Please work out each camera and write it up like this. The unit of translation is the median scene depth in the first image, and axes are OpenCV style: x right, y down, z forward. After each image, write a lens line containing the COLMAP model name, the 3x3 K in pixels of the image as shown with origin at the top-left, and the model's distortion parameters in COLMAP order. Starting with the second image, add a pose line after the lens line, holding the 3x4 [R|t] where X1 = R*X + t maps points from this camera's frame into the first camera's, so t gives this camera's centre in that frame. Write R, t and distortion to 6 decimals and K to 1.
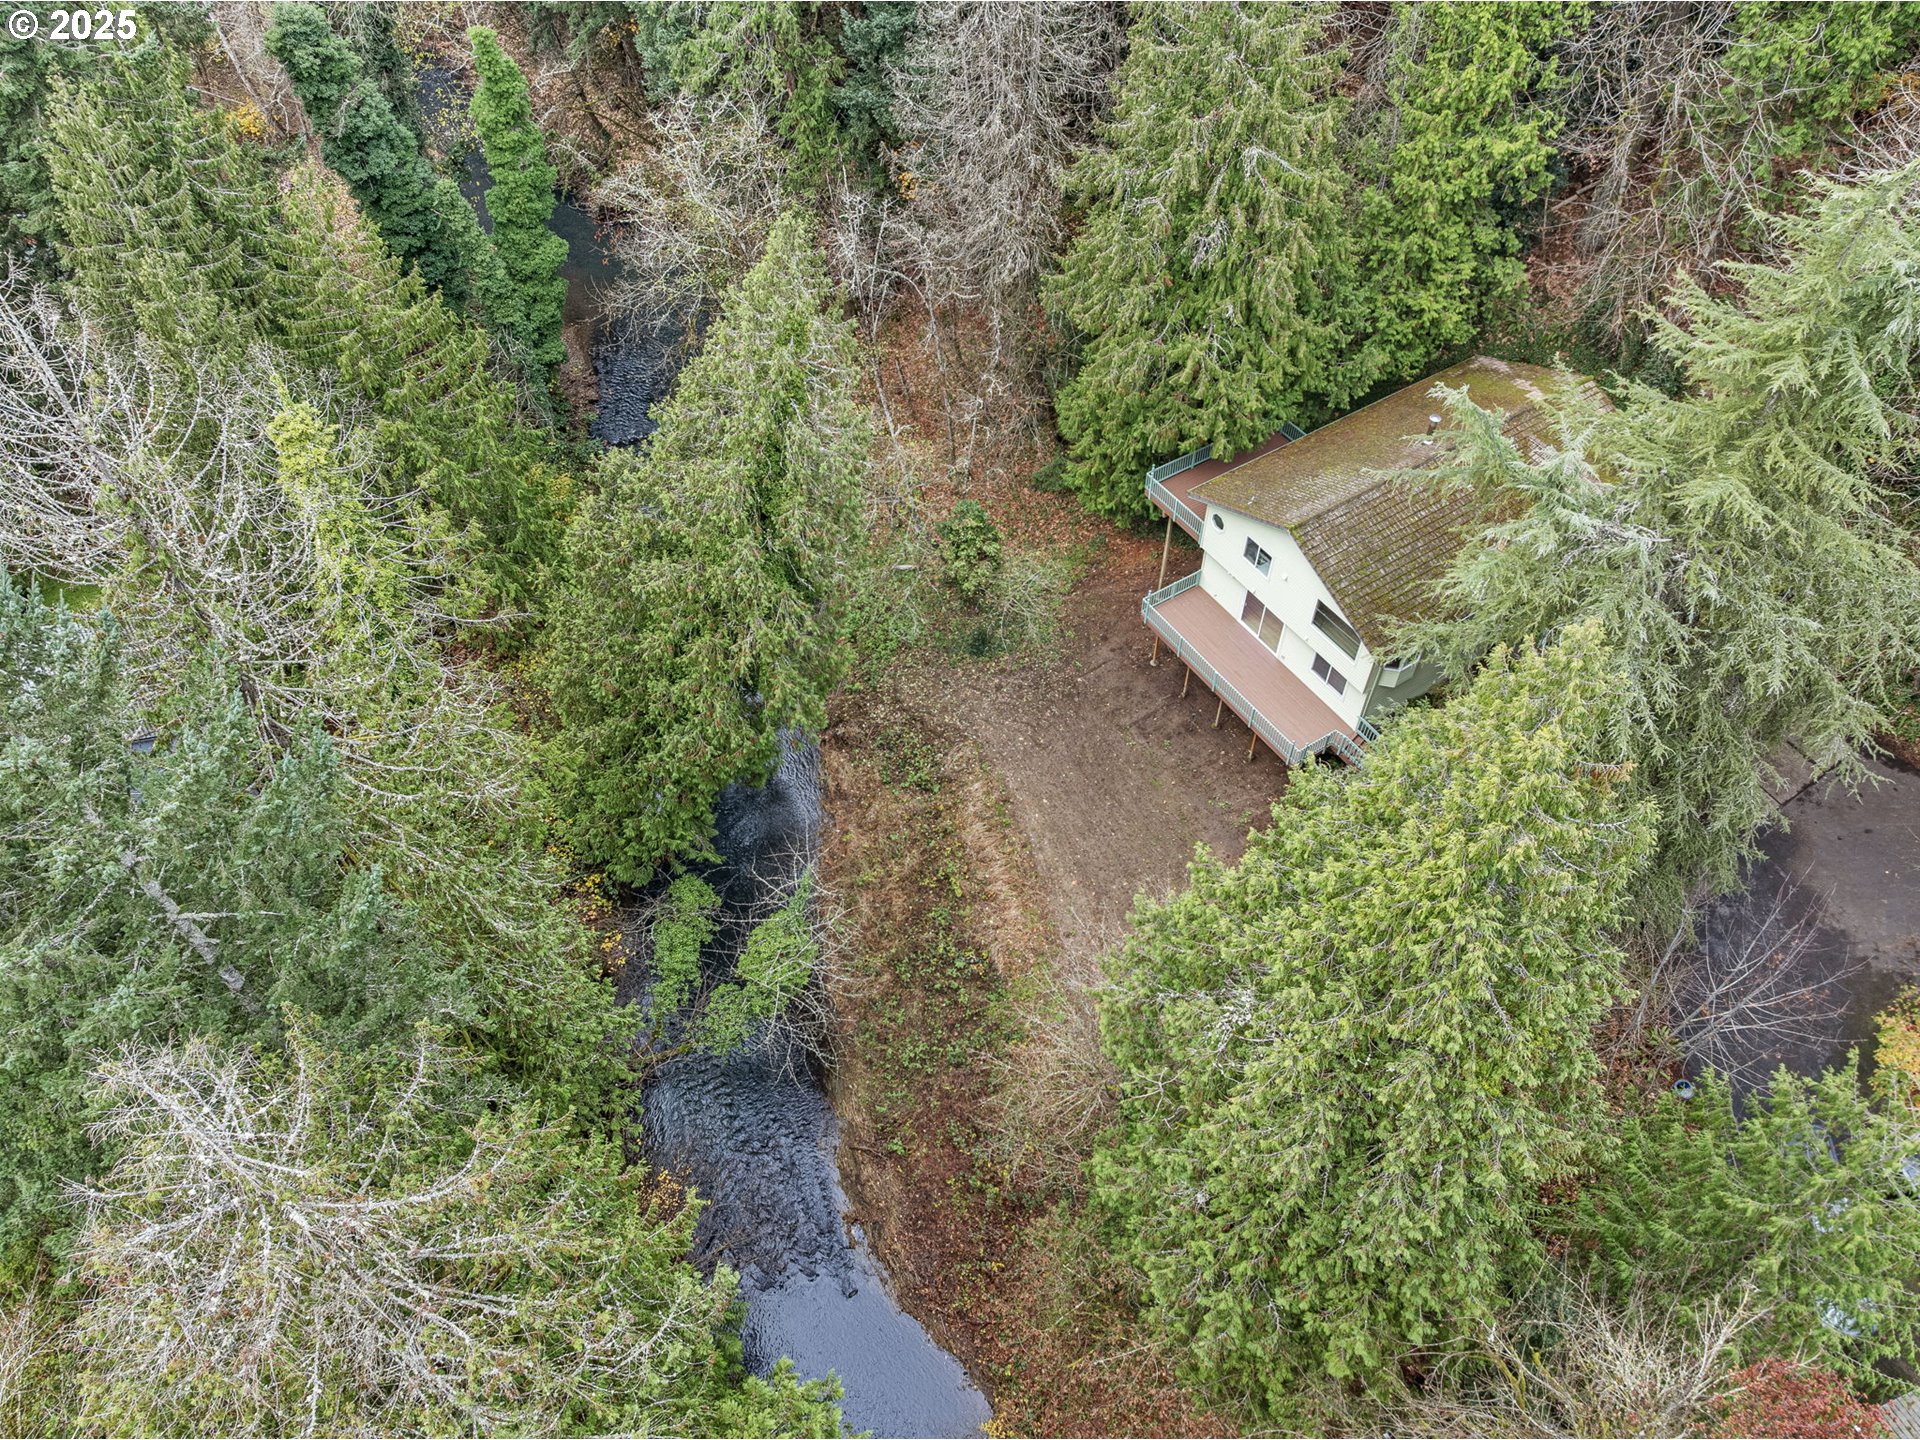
lens RADIAL K [[1343.8, 0, 965.6], [0, 1343.8, 717.9], [0, 0, 1]] dist [-0.037502, 0.006129]
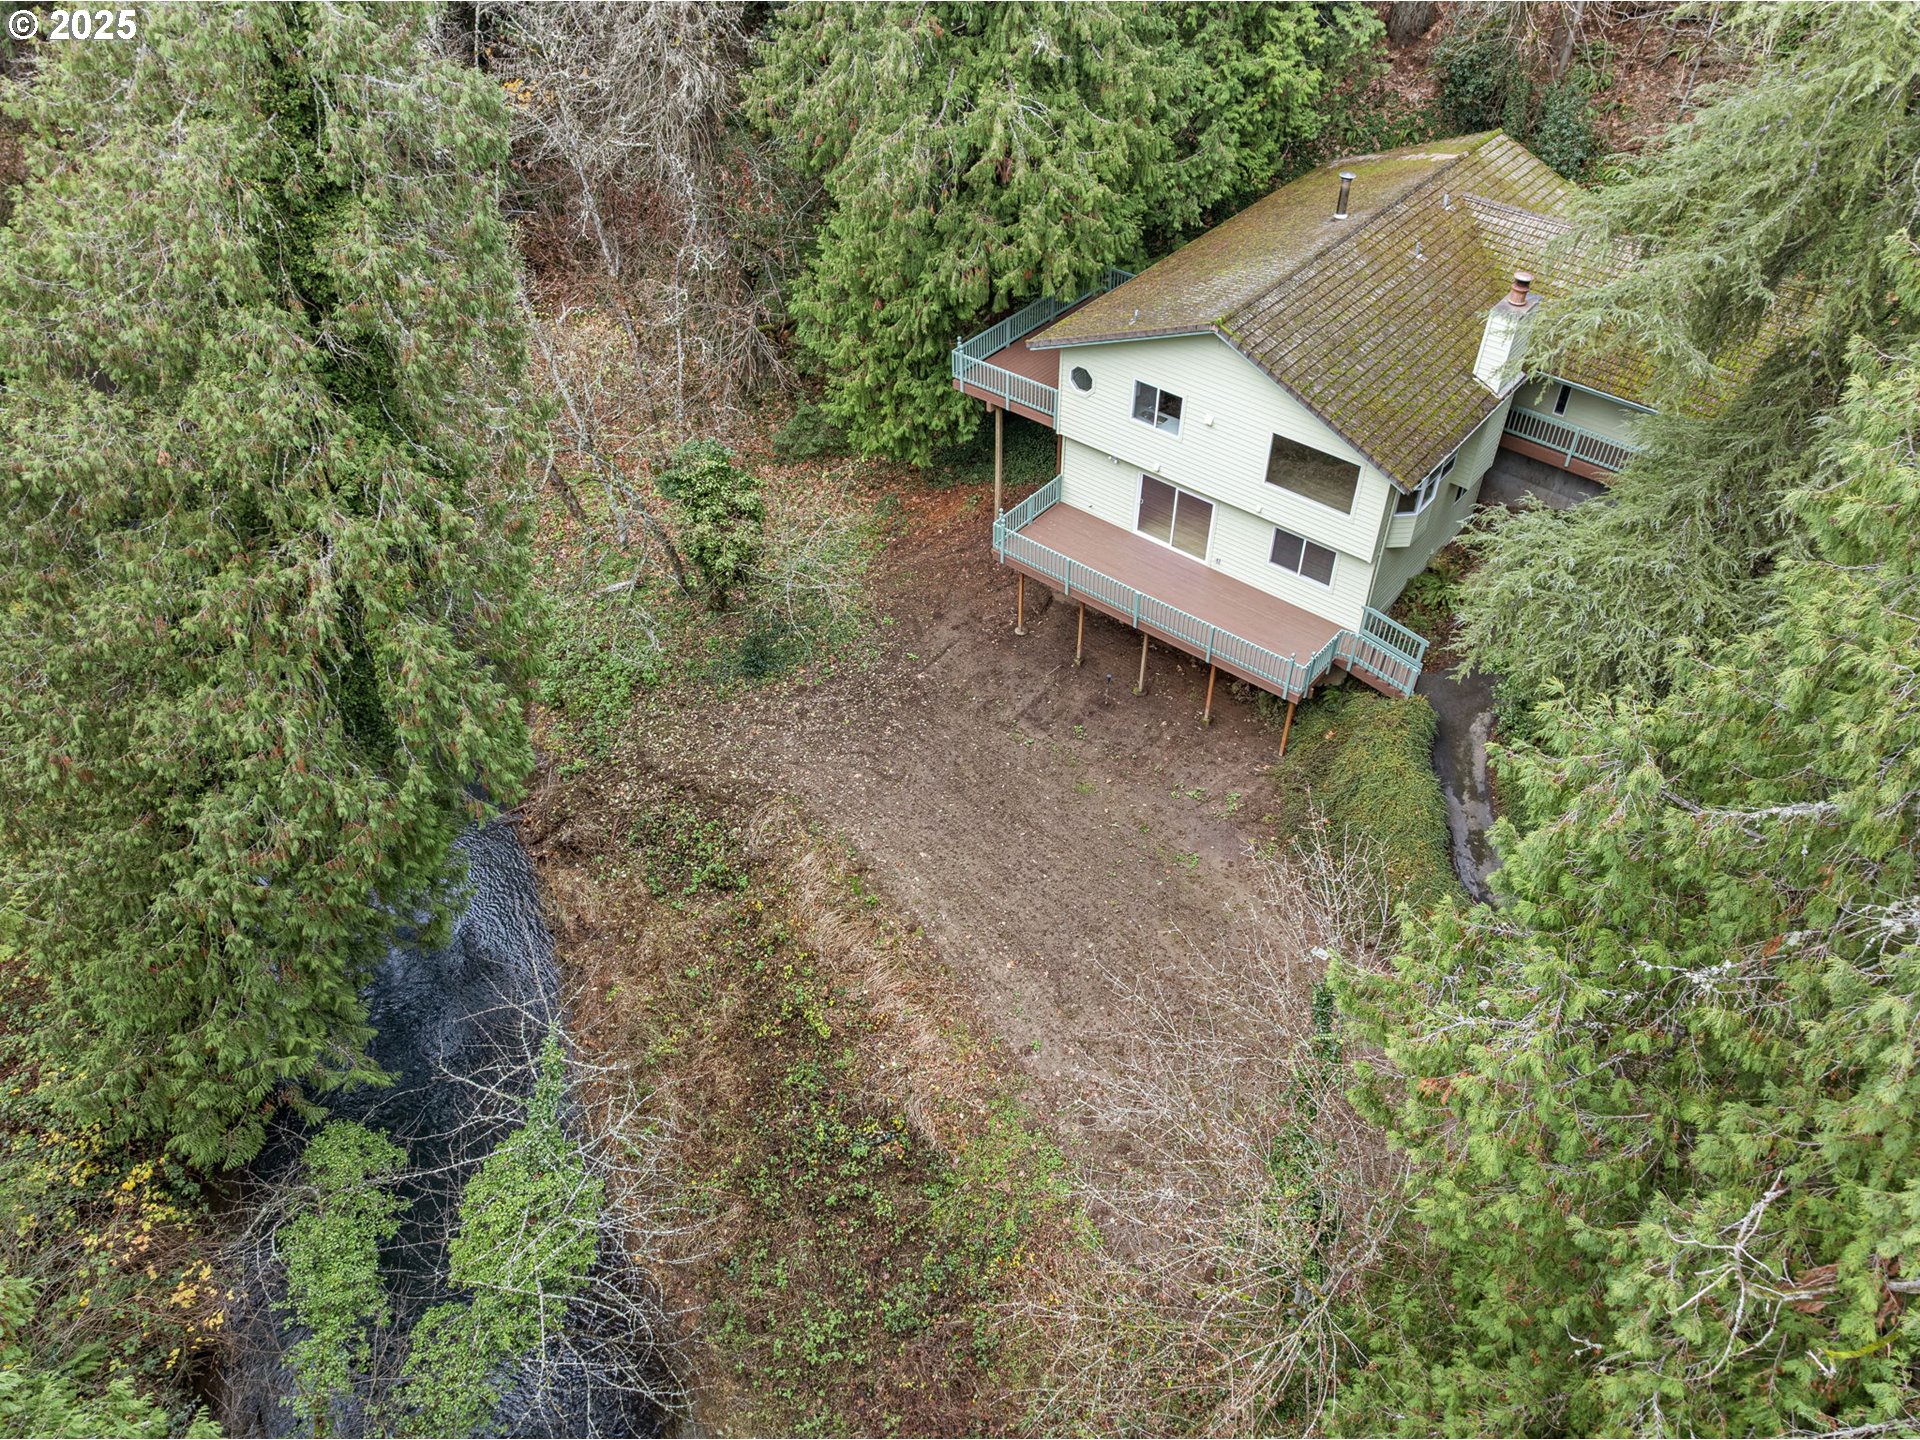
lens RADIAL K [[1343.8, 0, 959.3], [0, 1343.8, 723.3], [0, 0, 1]] dist [-0.037502, 0.006129]
pose [[0.954771, -0.204909, 0.215462, -0.047062], [0.232897, 0.965858, -0.113478, 0.079493], [-0.184853, 0.158526, 0.969896, 0.397224]]
